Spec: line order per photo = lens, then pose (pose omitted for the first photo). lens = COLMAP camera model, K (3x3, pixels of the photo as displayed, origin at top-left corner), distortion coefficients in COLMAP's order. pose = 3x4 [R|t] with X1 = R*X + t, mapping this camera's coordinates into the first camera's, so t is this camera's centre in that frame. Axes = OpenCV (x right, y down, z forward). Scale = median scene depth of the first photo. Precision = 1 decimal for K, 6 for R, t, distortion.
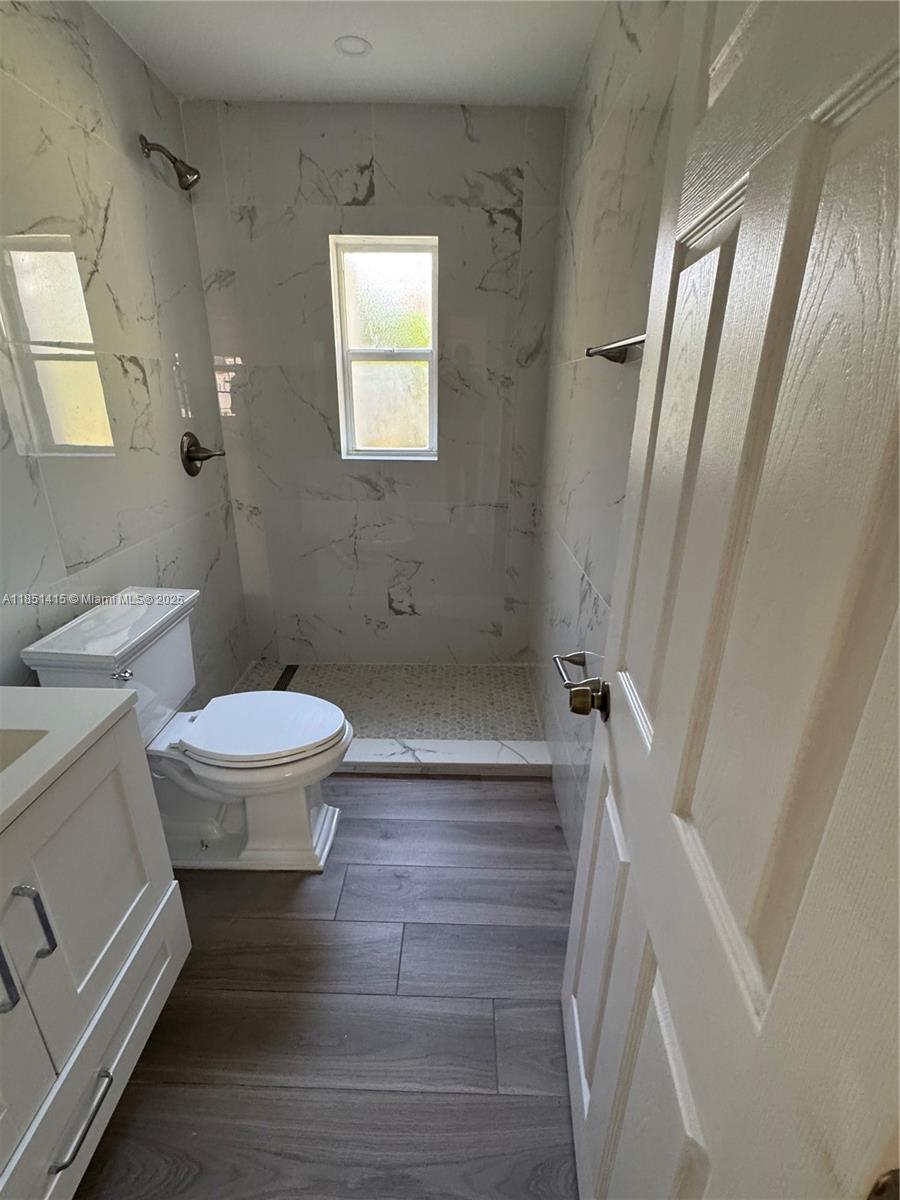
lens RADIAL K [[546.2, 0, 450.0], [0, 546.2, 600.0], [0, 0, 1]] dist [-0.003173, 0.000174]
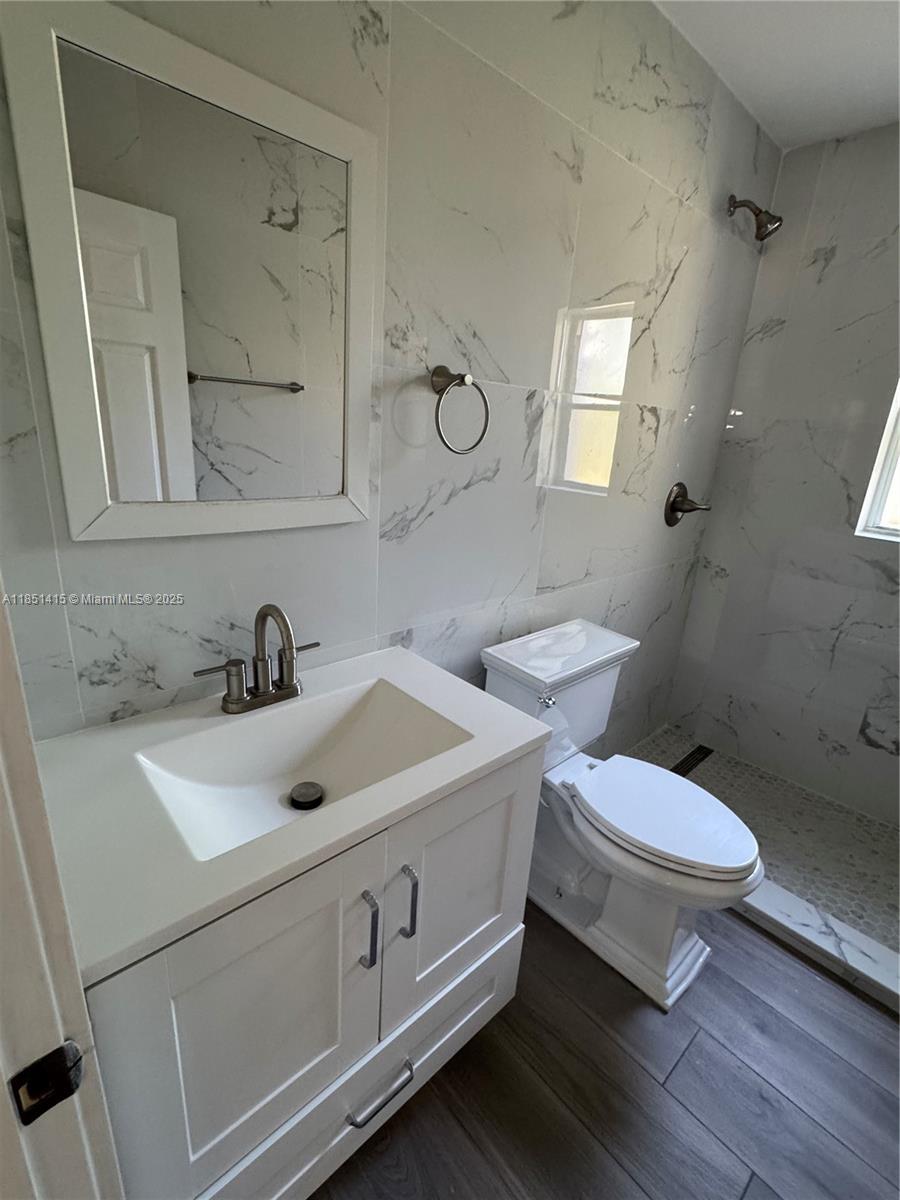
lens RADIAL K [[546.2, 0, 450.0], [0, 546.2, 600.0], [0, 0, 1]] dist [-0.003173, 0.000174]
pose [[0.684452, 0.252370, -0.683985, -0.039503], [-0.310738, 0.949676, 0.039452, -0.017784], [0.659520, 0.185537, 0.728429, 0.052627]]
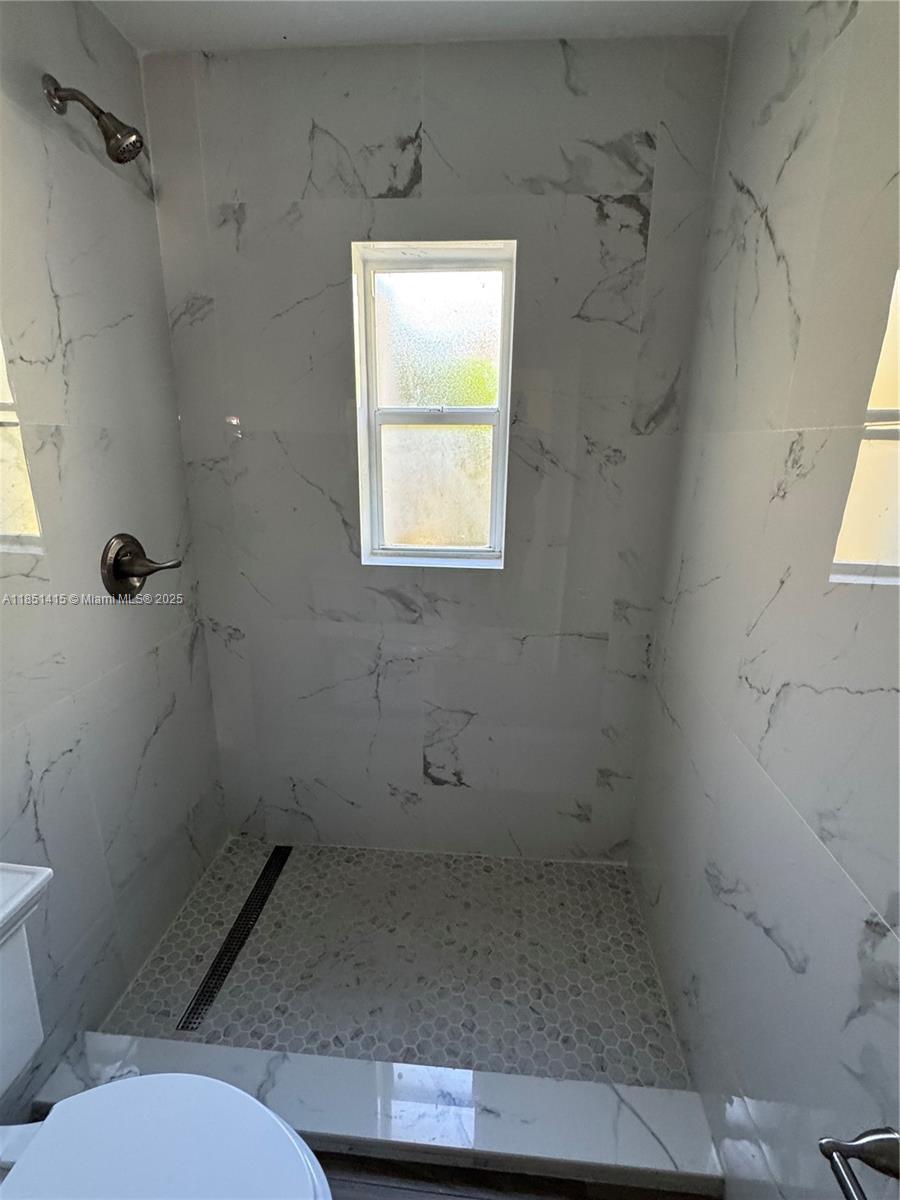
lens RADIAL K [[546.2, 0, 450.0], [0, 546.2, 600.0], [0, 0, 1]] dist [-0.003173, 0.000174]
pose [[0.997281, 0.022087, -0.070299, -0.048554], [-0.028319, 0.995635, -0.088934, -0.189886], [0.068028, 0.090683, 0.993554, 0.408863]]
